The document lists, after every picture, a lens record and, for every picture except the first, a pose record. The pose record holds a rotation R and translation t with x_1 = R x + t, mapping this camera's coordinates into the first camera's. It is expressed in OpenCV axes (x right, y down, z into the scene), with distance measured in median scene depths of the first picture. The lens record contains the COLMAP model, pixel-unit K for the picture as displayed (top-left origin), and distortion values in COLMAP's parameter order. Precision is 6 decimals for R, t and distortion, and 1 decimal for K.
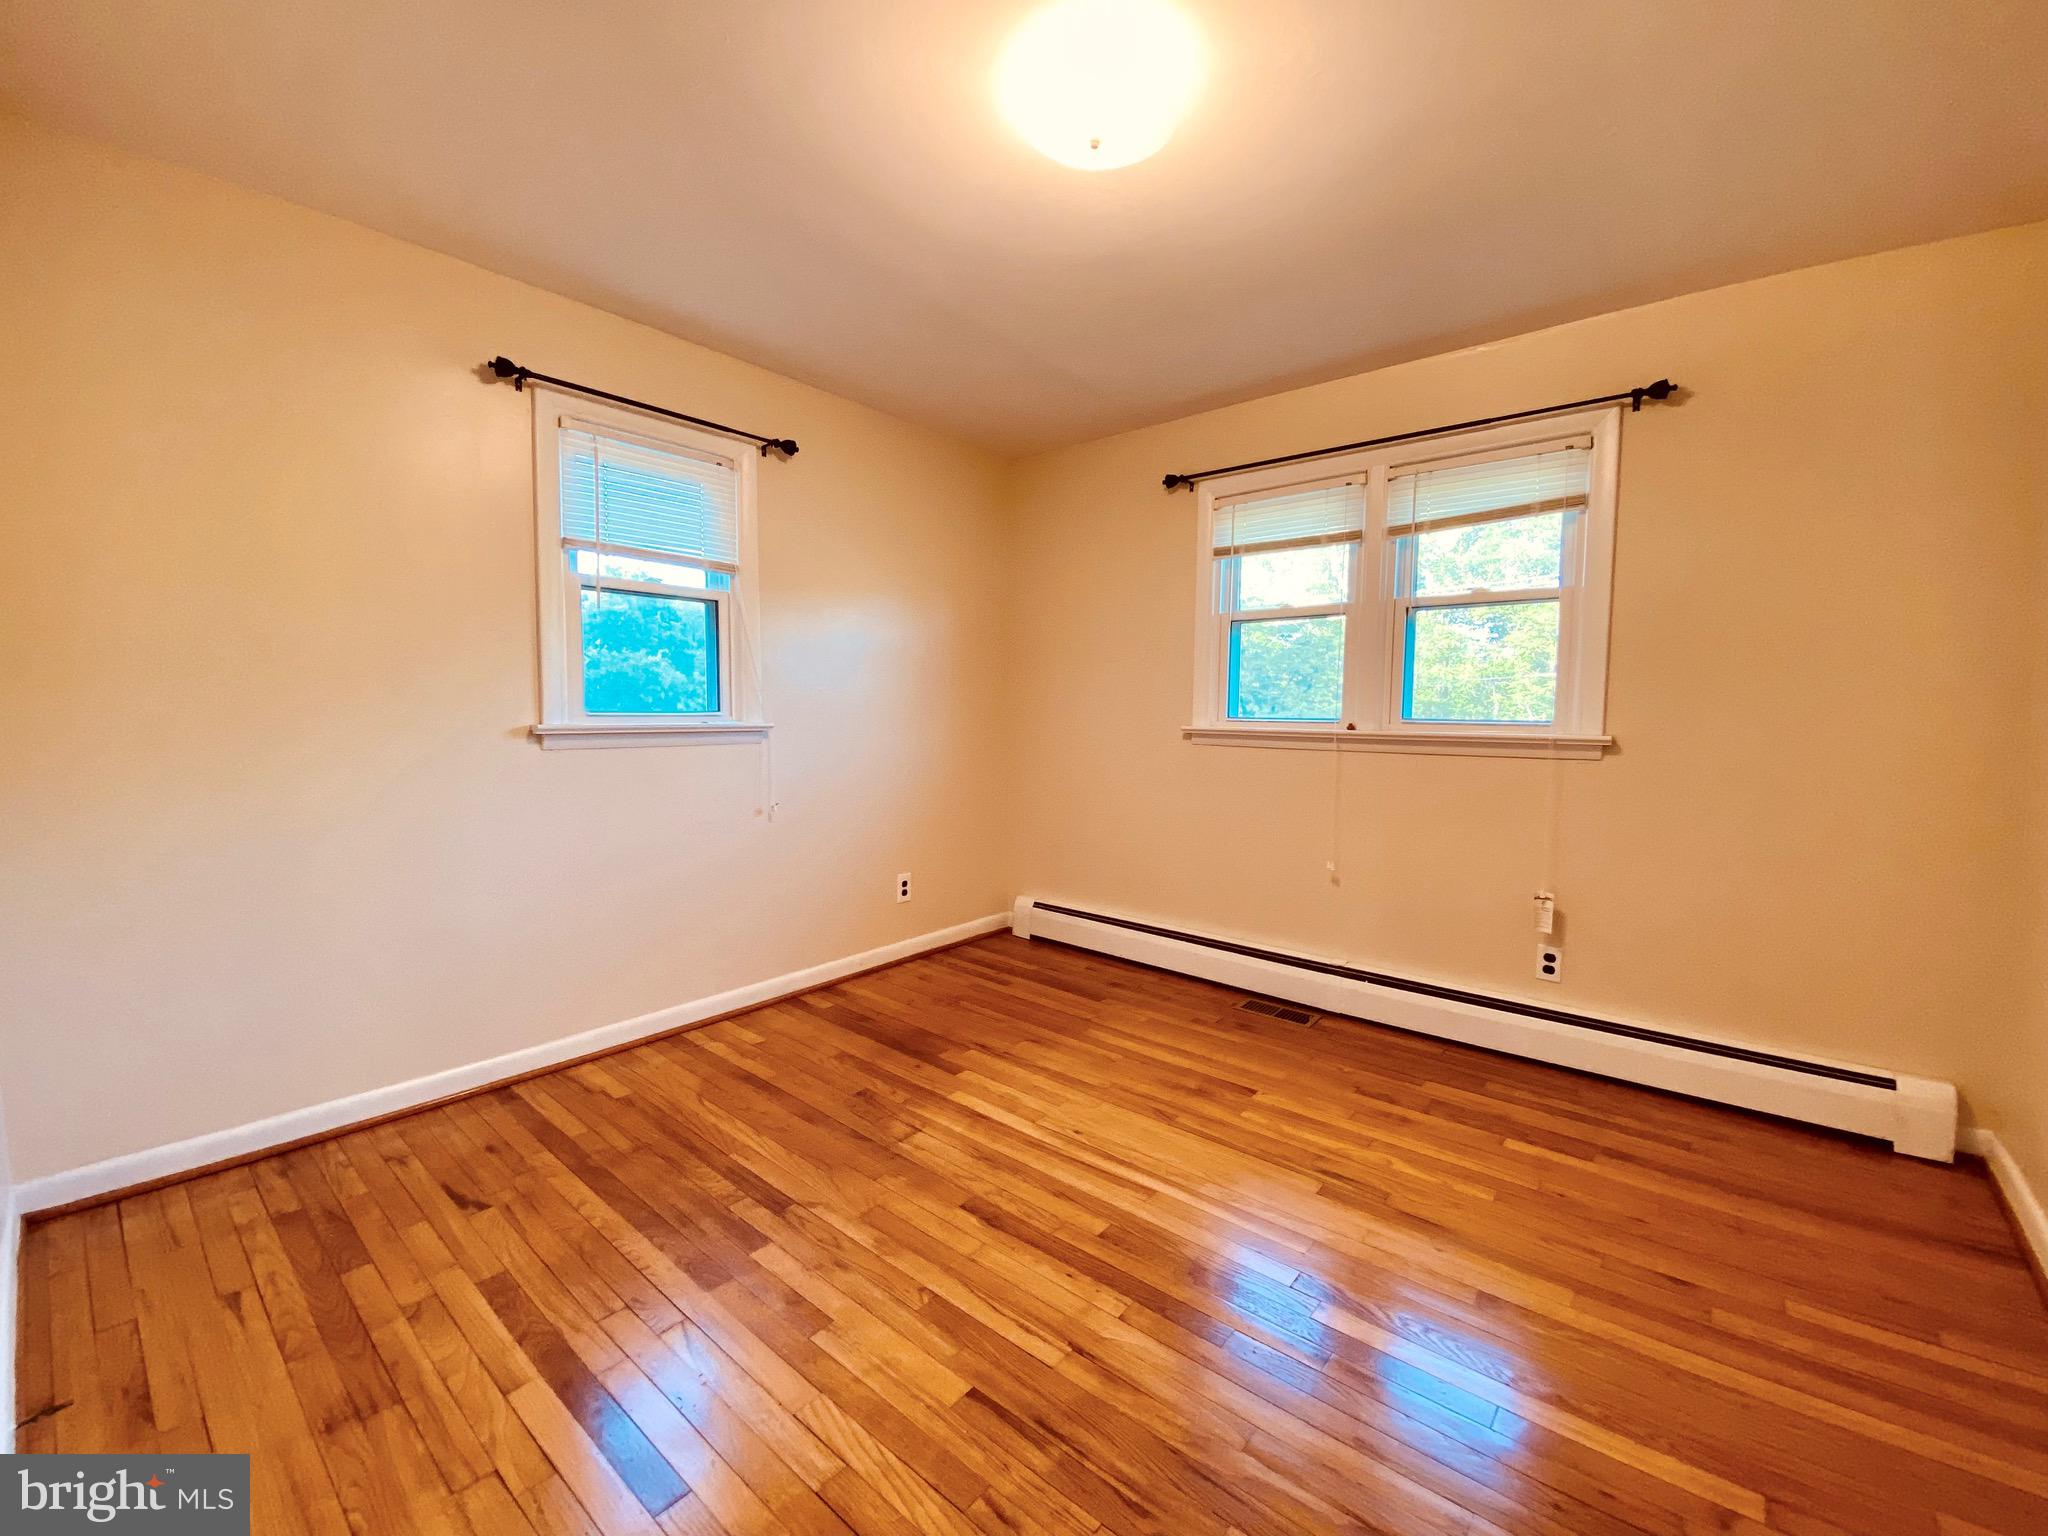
lens RADIAL K [[831.5, 0, 1011.6], [0, 831.5, 764.7], [0, 0, 1]] dist [-0.000423, -0.000015]
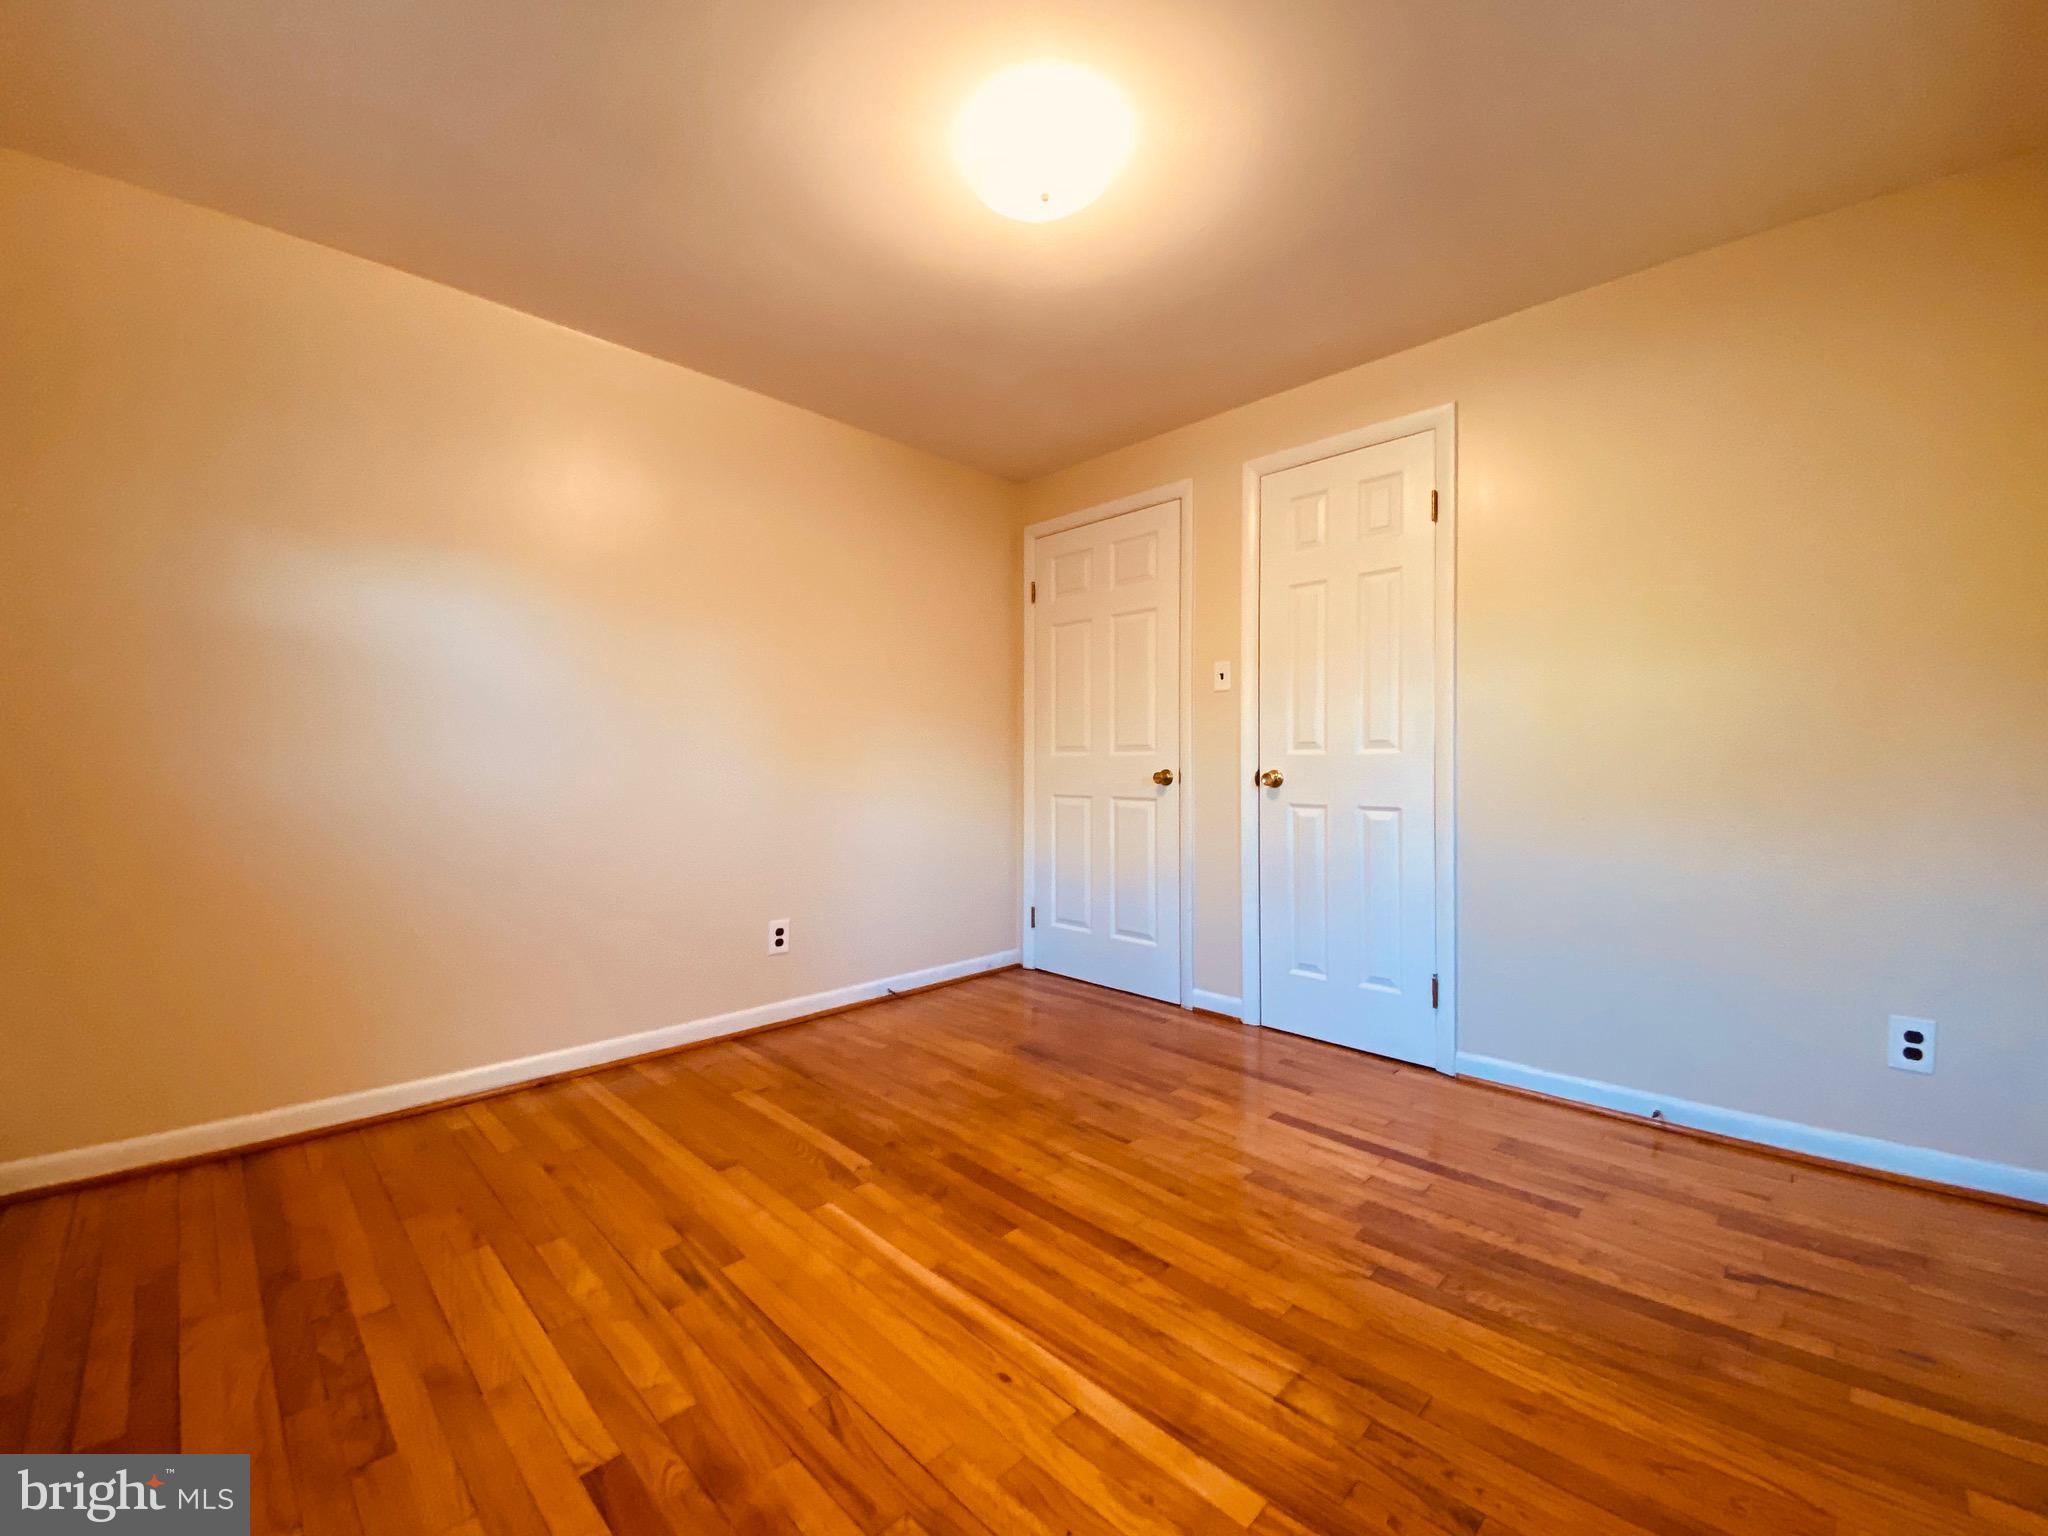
lens RADIAL K [[831.5, 0, 1011.6], [0, 831.5, 764.7], [0, 0, 1]] dist [-0.000423, -0.000015]
pose [[-0.996700, -0.012626, 0.080182, 0.037775], [-0.006511, 0.997082, 0.076066, -0.049222], [-0.080908, 0.075293, -0.993874, 1.831216]]
